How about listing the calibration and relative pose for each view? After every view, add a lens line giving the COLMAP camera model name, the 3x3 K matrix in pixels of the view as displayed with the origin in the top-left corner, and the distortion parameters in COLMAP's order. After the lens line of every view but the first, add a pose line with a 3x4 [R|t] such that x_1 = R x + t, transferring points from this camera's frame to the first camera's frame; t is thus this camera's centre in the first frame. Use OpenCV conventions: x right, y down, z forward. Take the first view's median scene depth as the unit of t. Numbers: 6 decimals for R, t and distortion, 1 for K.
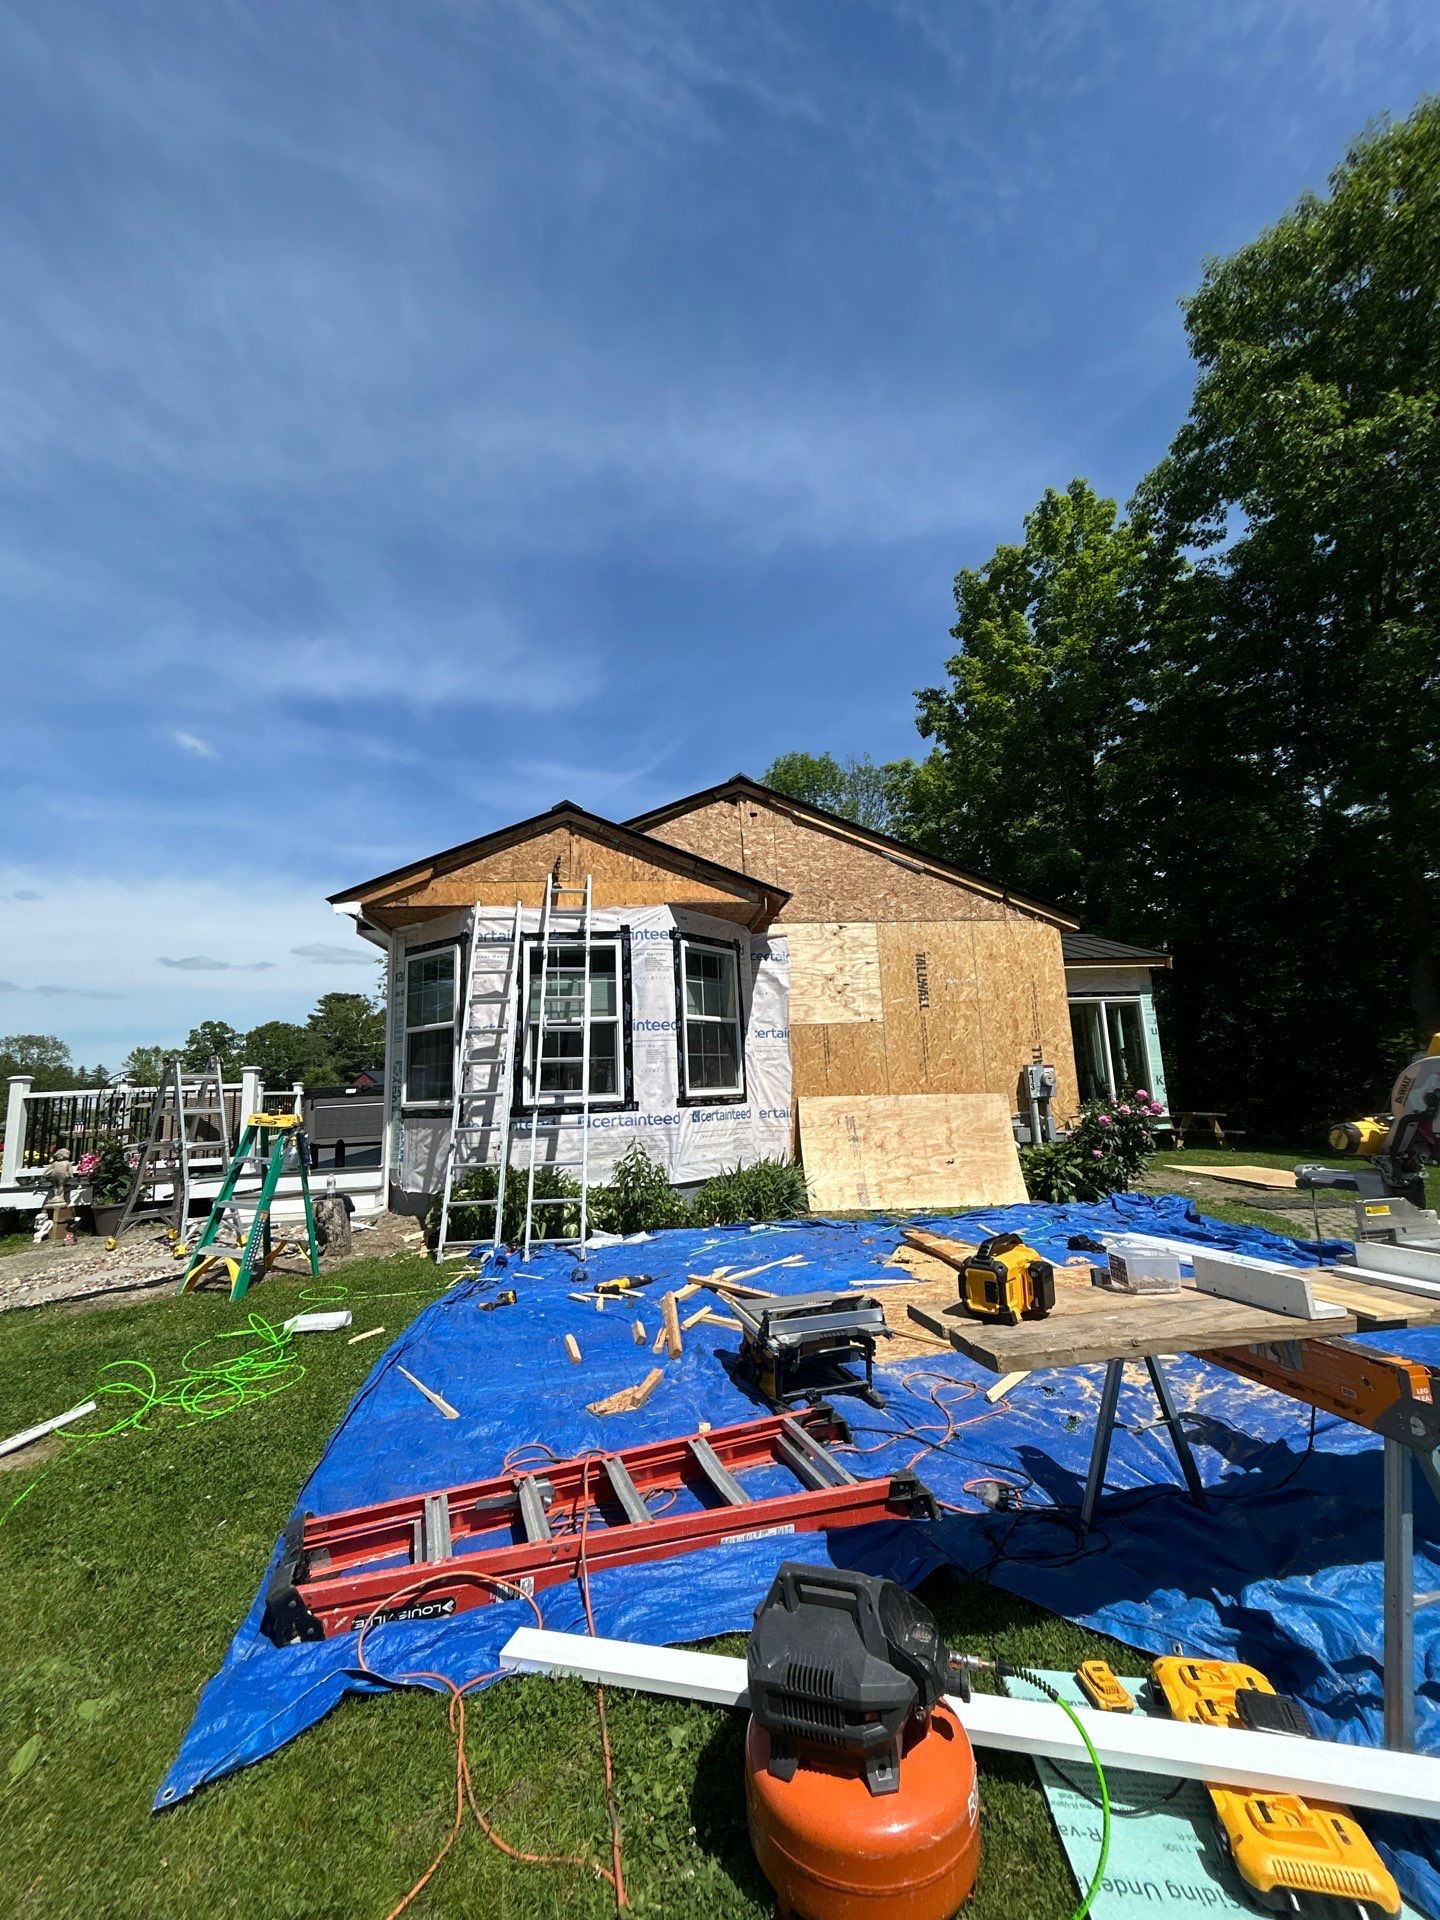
lens RADIAL K [[781.4, 0, 722.1], [0, 781.4, 952.4], [0, 0, 1]] dist [-0.010974, 0.004884]
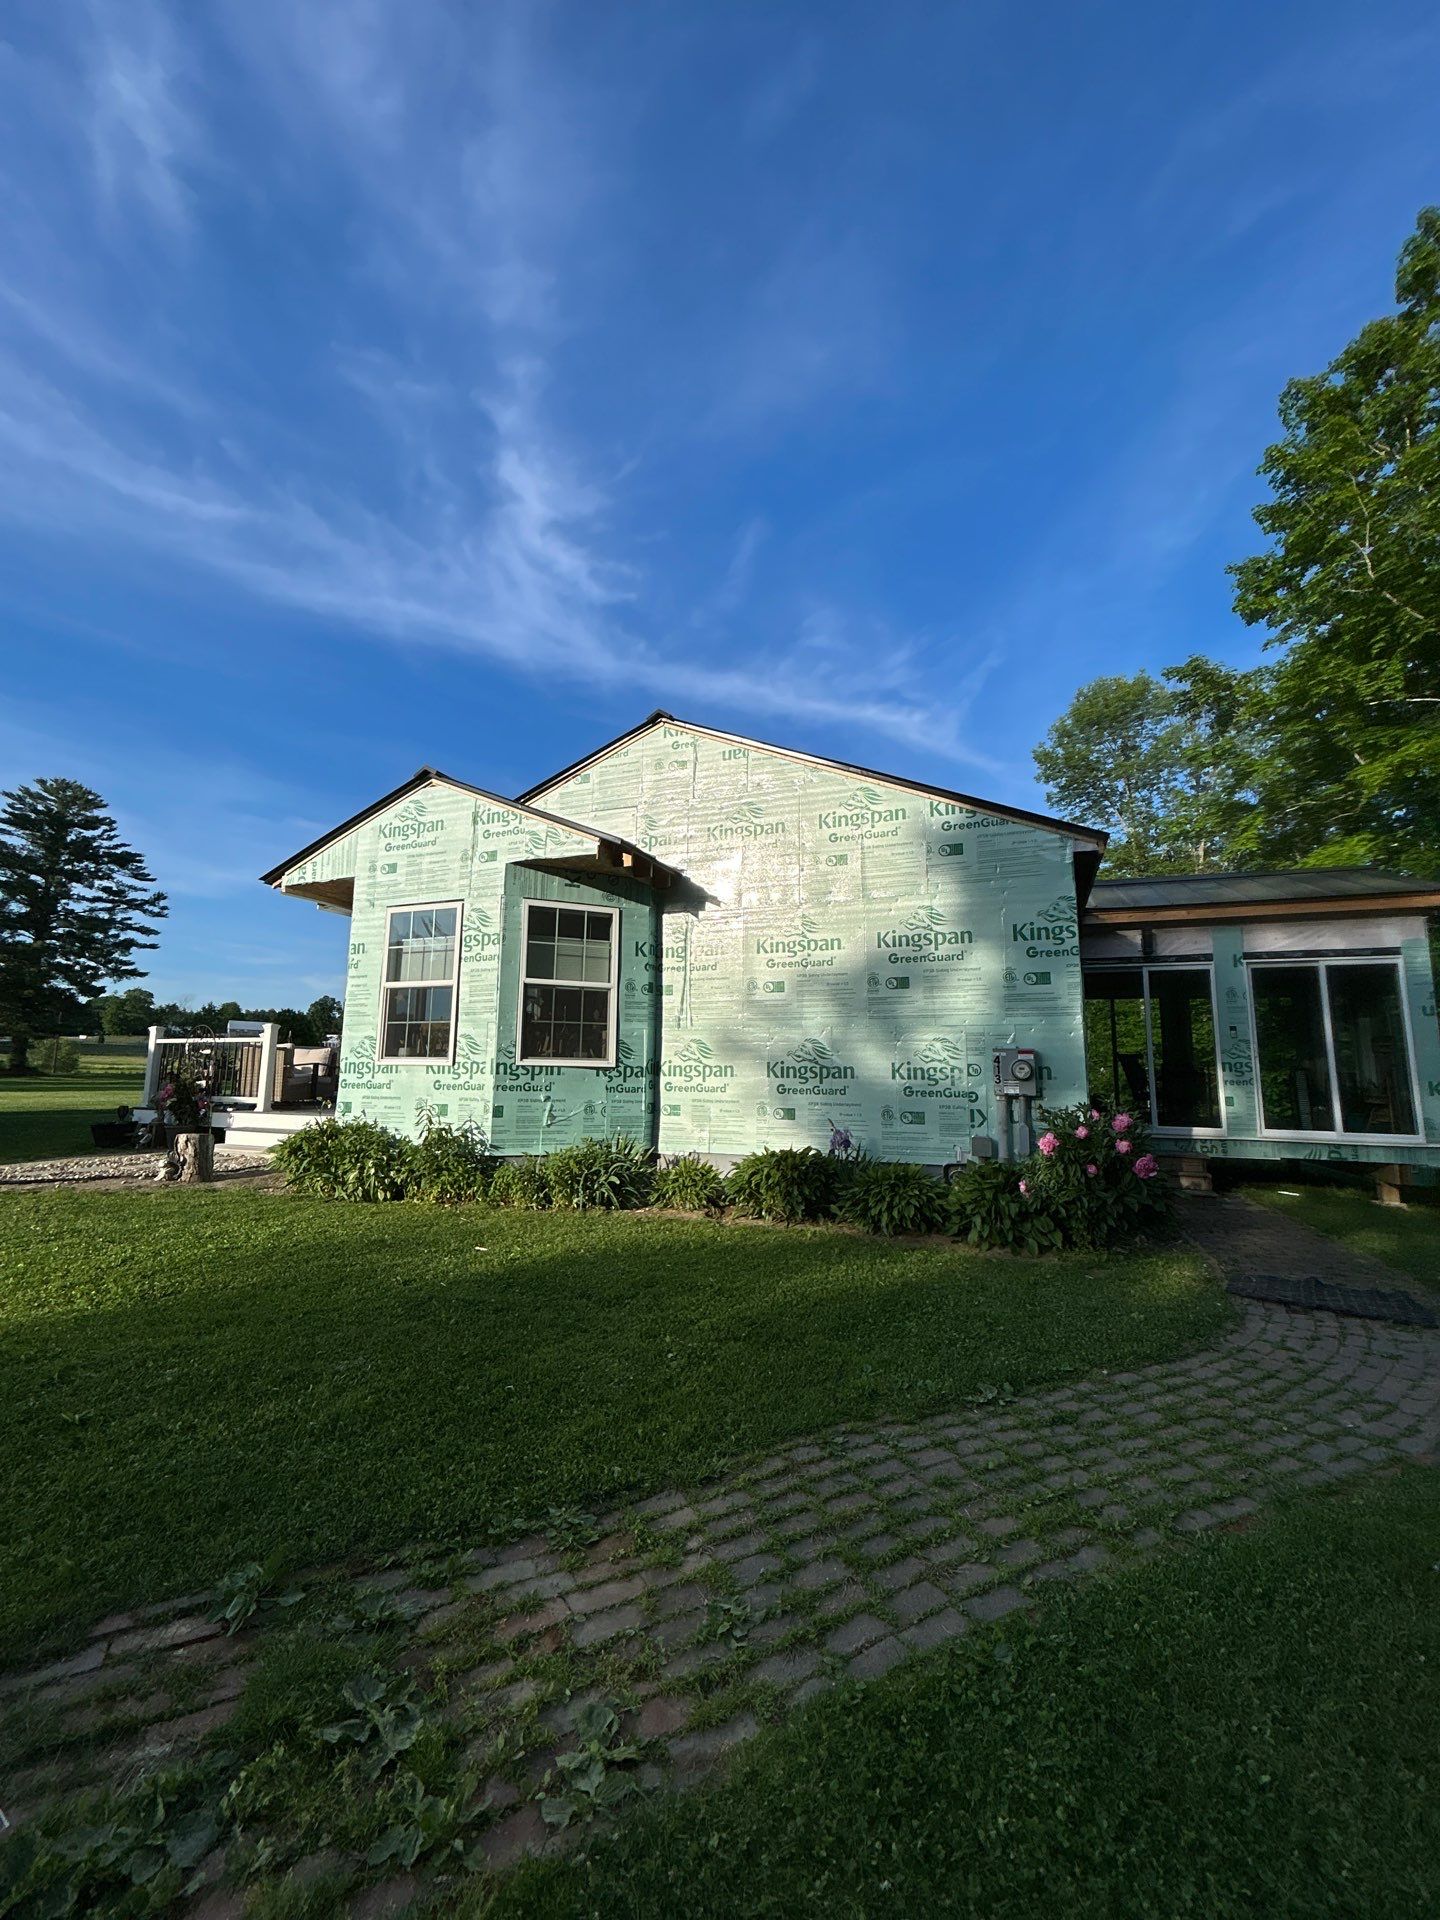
lens RADIAL K [[781.4, 0, 722.1], [0, 781.4, 952.4], [0, 0, 1]] dist [-0.010974, 0.004884]
pose [[0.873065, -0.021549, -0.487128, 0.201327], [0.033967, 0.999284, 0.016672, 0.013399], [0.486419, -0.031102, 0.873172, 0.098754]]
